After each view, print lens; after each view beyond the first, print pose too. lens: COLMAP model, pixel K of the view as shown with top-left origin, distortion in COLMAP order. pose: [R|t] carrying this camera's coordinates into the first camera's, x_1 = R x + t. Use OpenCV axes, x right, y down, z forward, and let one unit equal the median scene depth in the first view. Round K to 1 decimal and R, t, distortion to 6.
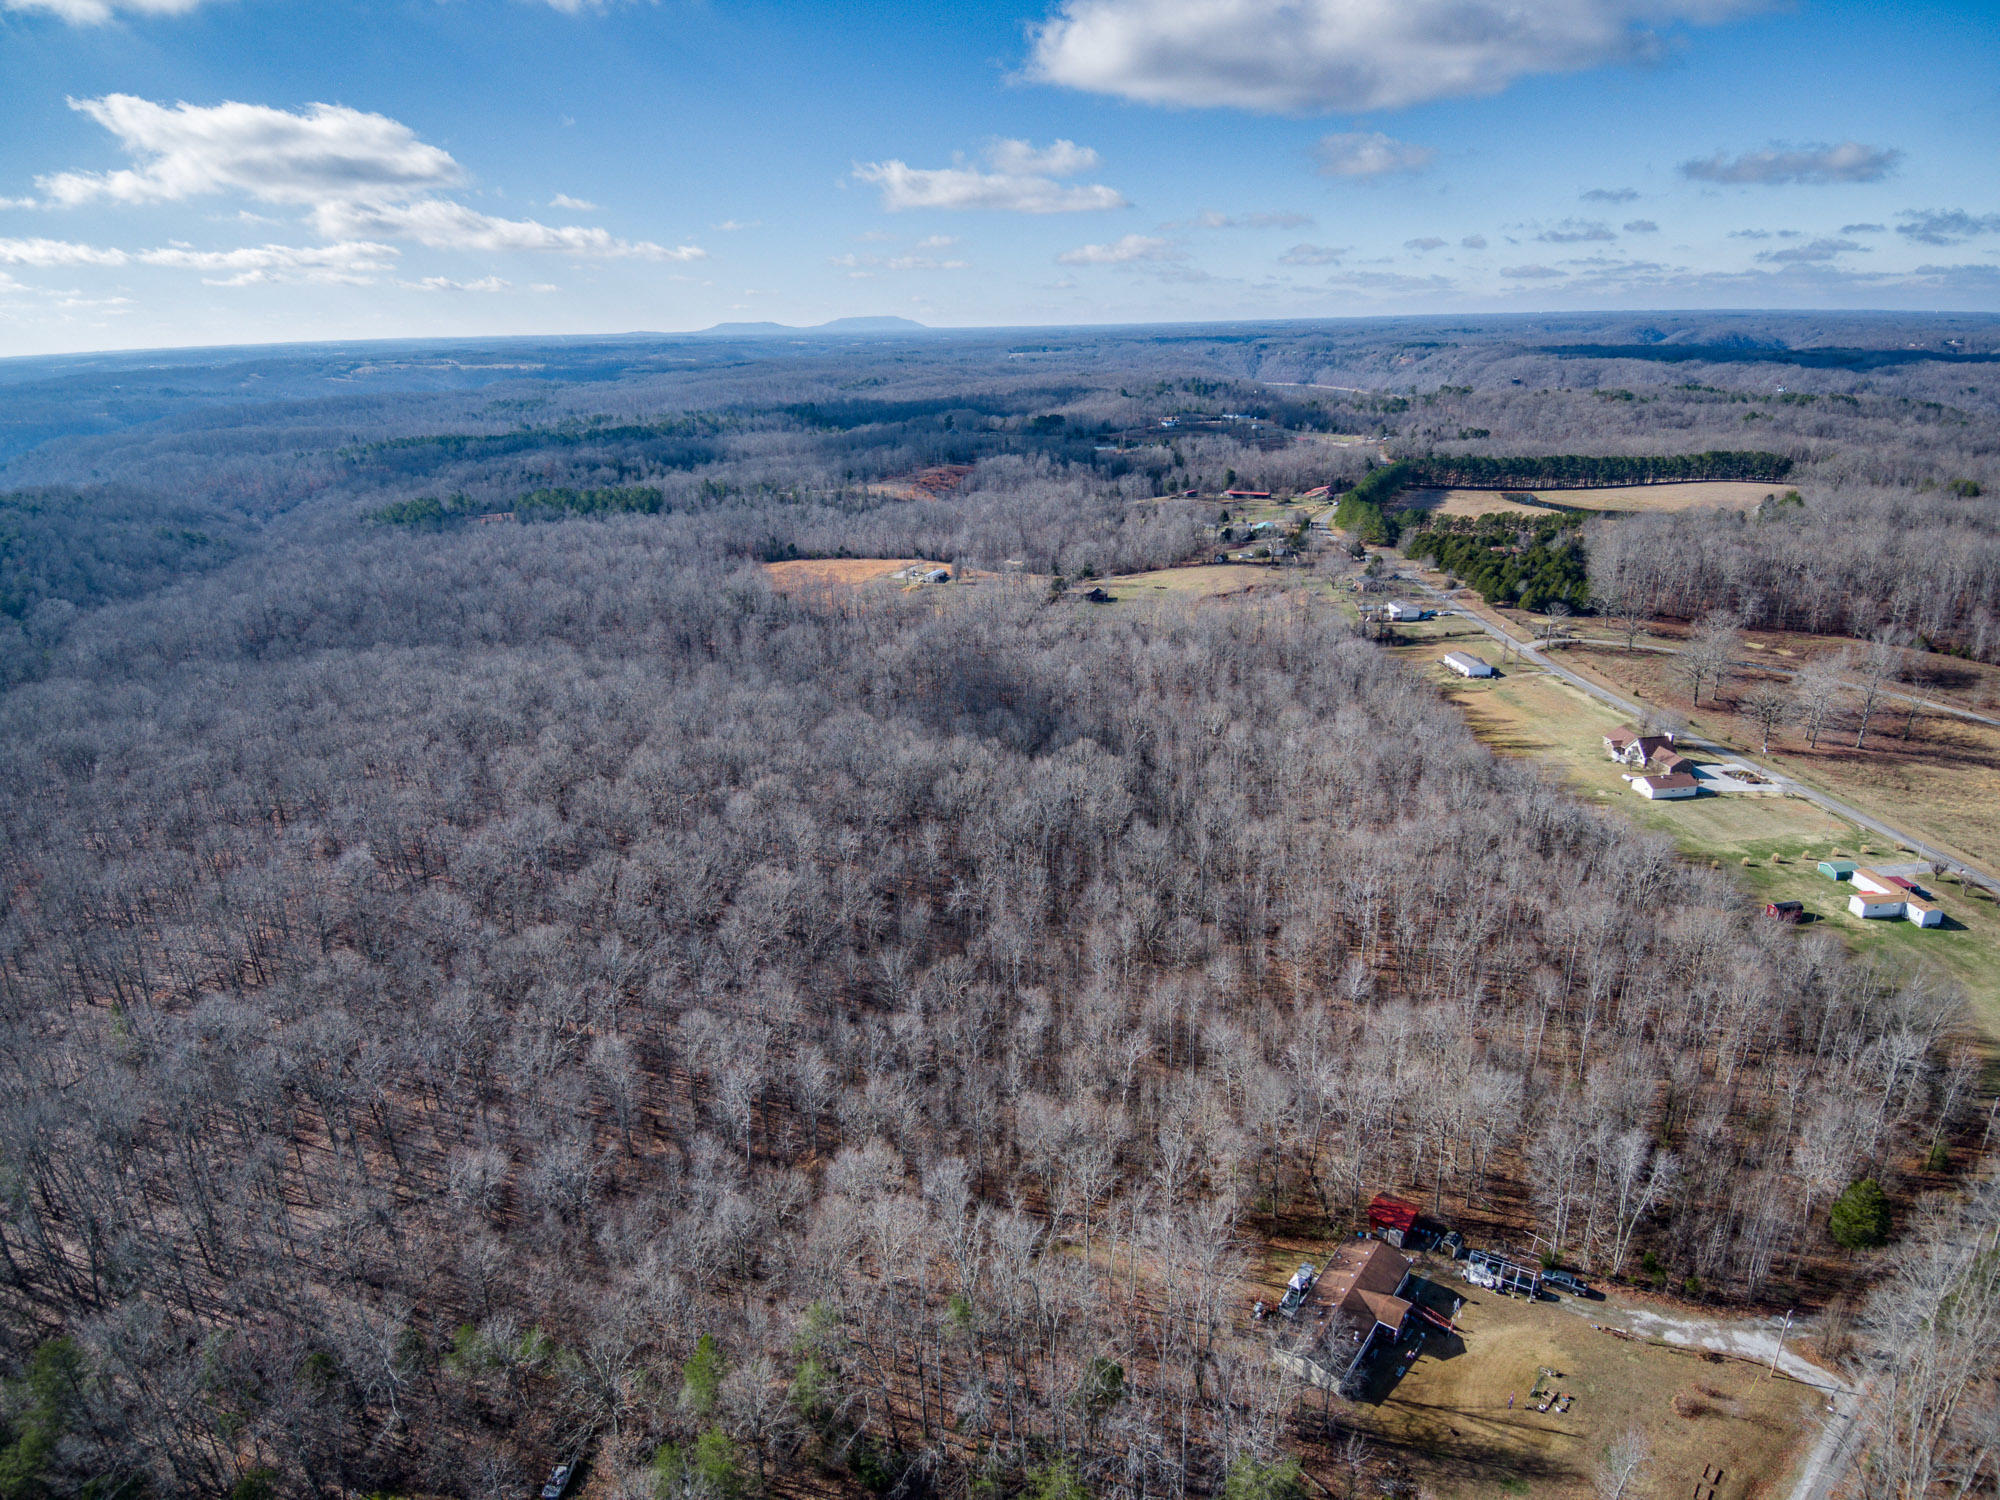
lens RADIAL K [[1343.1, 0, 1000.0], [0, 1343.1, 750.0], [0, 0, 1]] dist [0.094929, -0.168154]
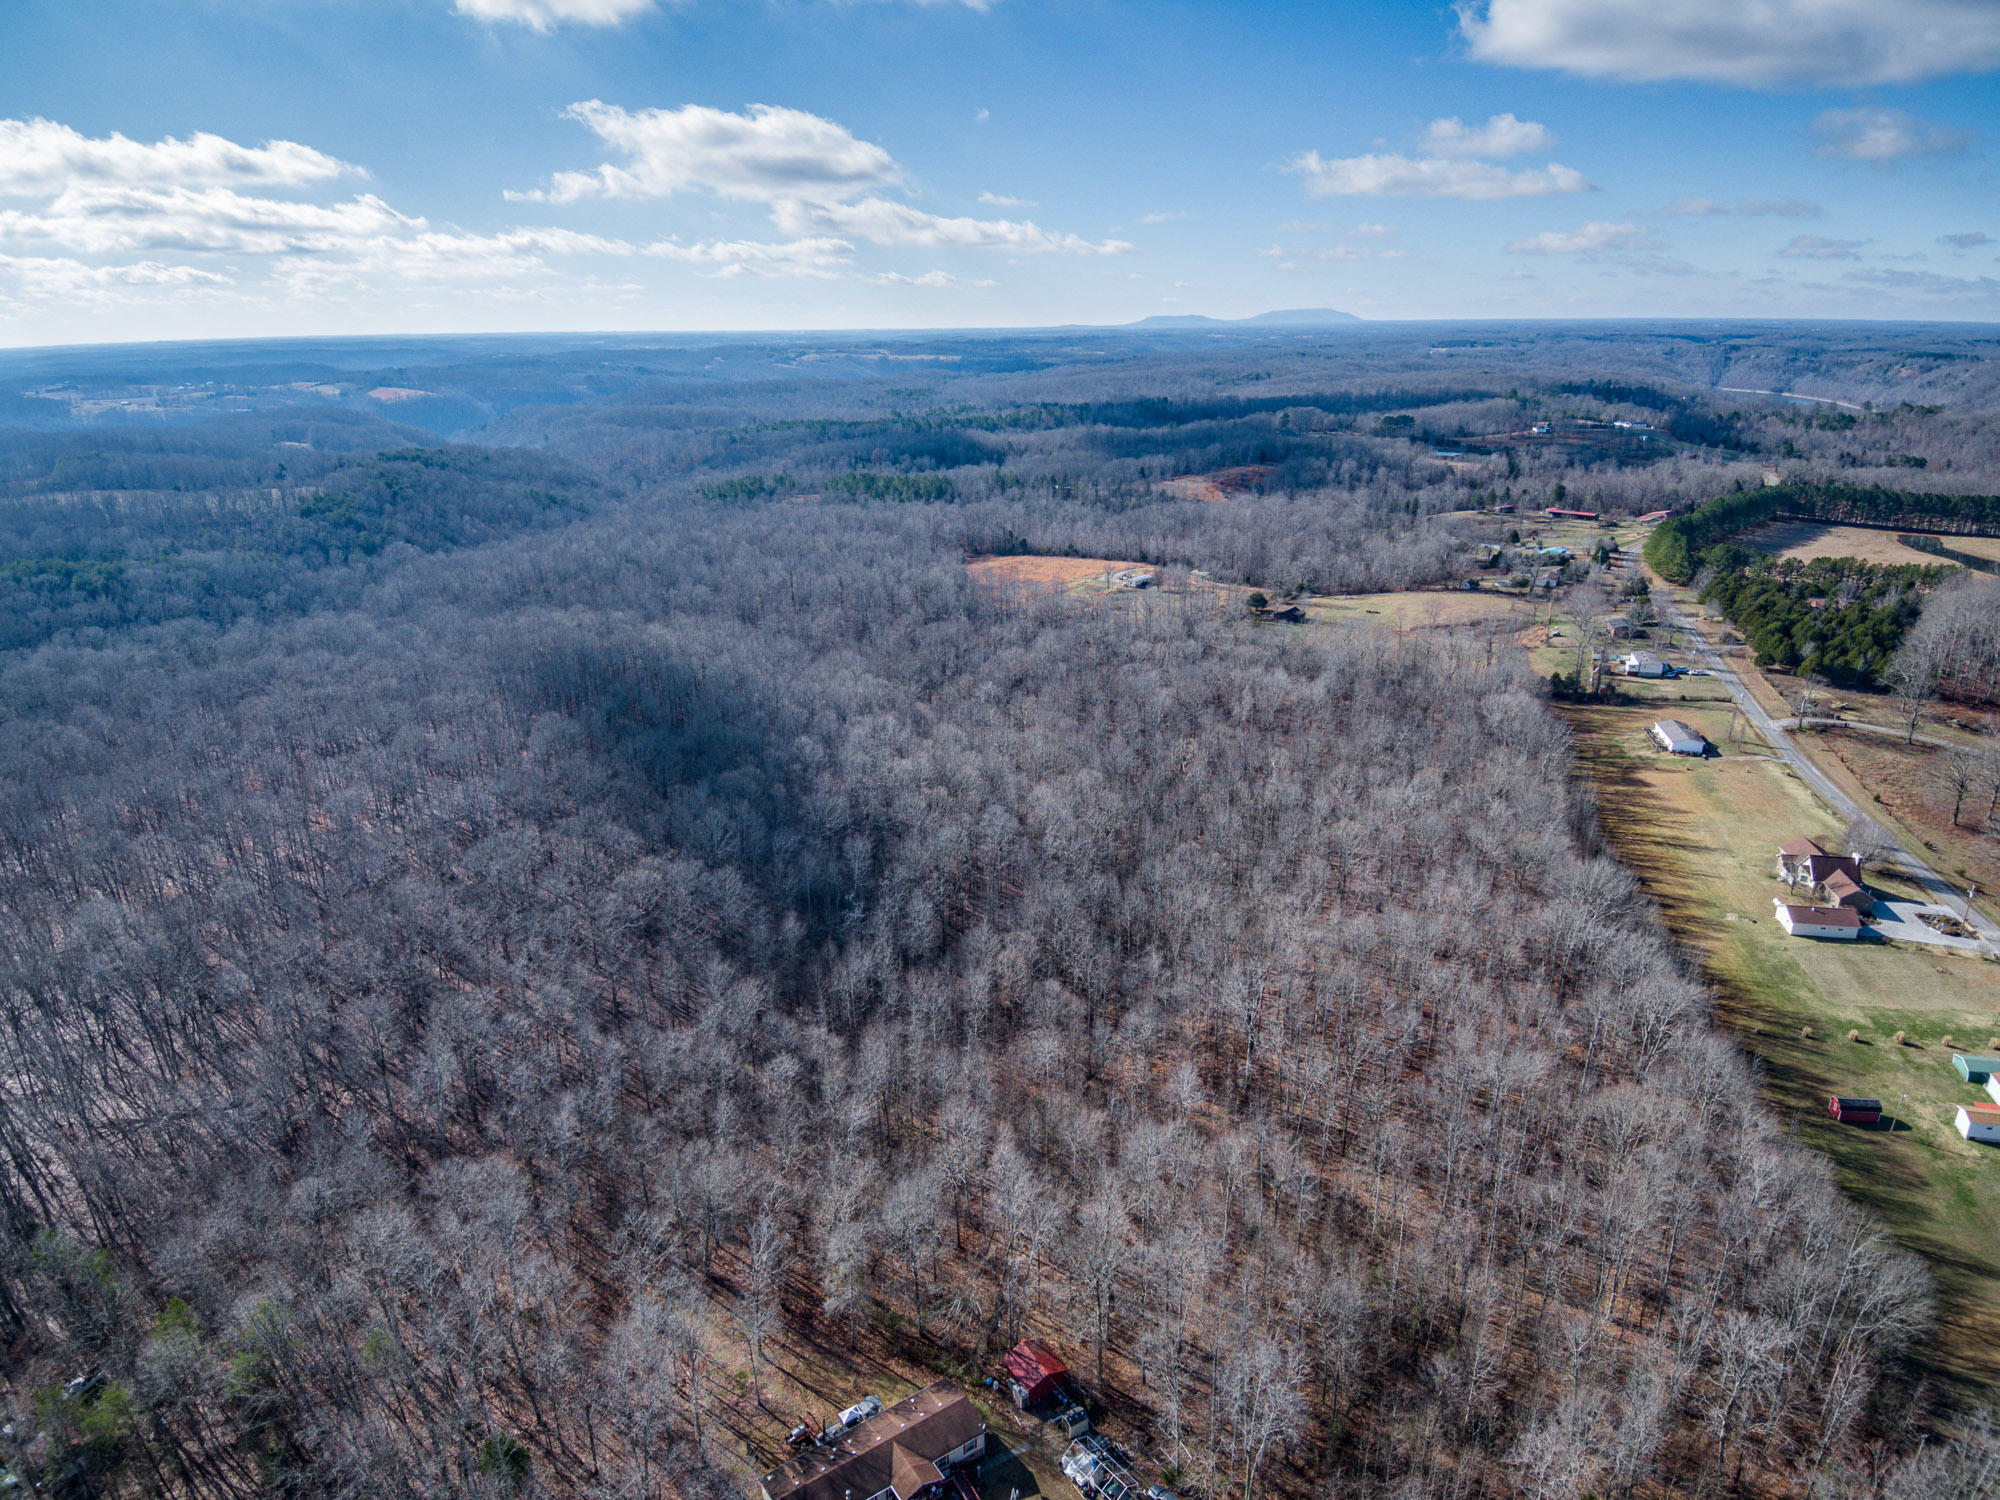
lens RADIAL K [[1343.1, 0, 1000.0], [0, 1343.1, 750.0], [0, 0, 1]] dist [0.094929, -0.168154]
pose [[0.934193, 0.117820, -0.336752, 0.119436], [-0.116631, 0.992889, 0.023834, -0.013491], [0.337165, 0.017010, 0.941292, 0.044971]]
